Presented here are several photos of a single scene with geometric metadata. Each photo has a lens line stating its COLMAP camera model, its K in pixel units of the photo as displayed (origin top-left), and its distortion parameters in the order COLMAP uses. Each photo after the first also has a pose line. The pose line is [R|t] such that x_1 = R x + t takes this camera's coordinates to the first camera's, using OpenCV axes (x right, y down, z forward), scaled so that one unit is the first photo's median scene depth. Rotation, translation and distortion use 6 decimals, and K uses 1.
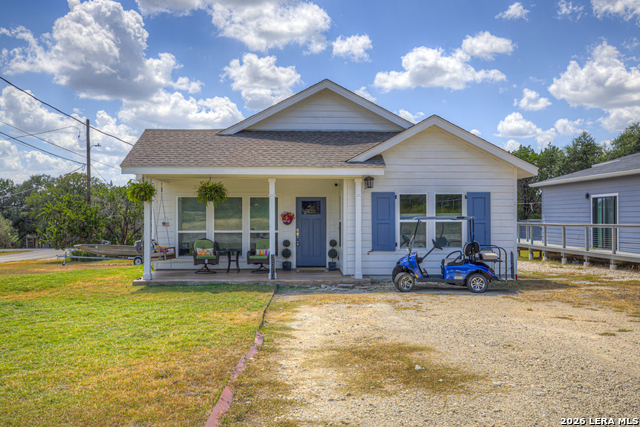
lens RADIAL K [[599.1, 0, 319.2], [0, 599.1, 208.5], [0, 0, 1]] dist [0.095146, 0.009309]
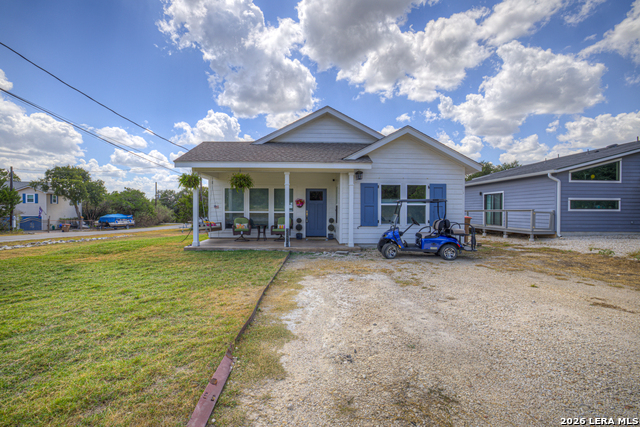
lens RADIAL K [[272.9, 0, 317.5], [0, 272.9, 210.8], [0, 0, 1]] dist [0.002633, 0.000788]
pose [[0.999982, 0.005953, -0.001214, -0.009839], [-0.005930, 0.999824, 0.017814, 0.025290], [0.001320, -0.017807, 0.999841, 0.380554]]
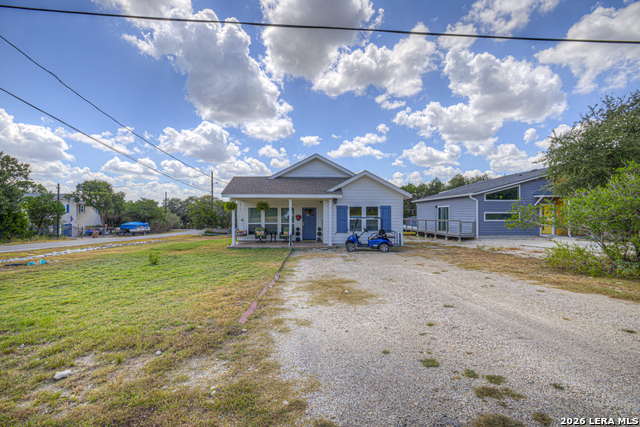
lens RADIAL K [[274.6, 0, 318.1], [0, 274.6, 208.8], [0, 0, 1]] dist [-0.003273, -0.000053]
pose [[0.999997, 0.000574, -0.002484, 0.023108], [-0.000594, 0.999966, -0.008178, -0.007623], [0.002479, 0.008179, 0.999963, 0.008717]]
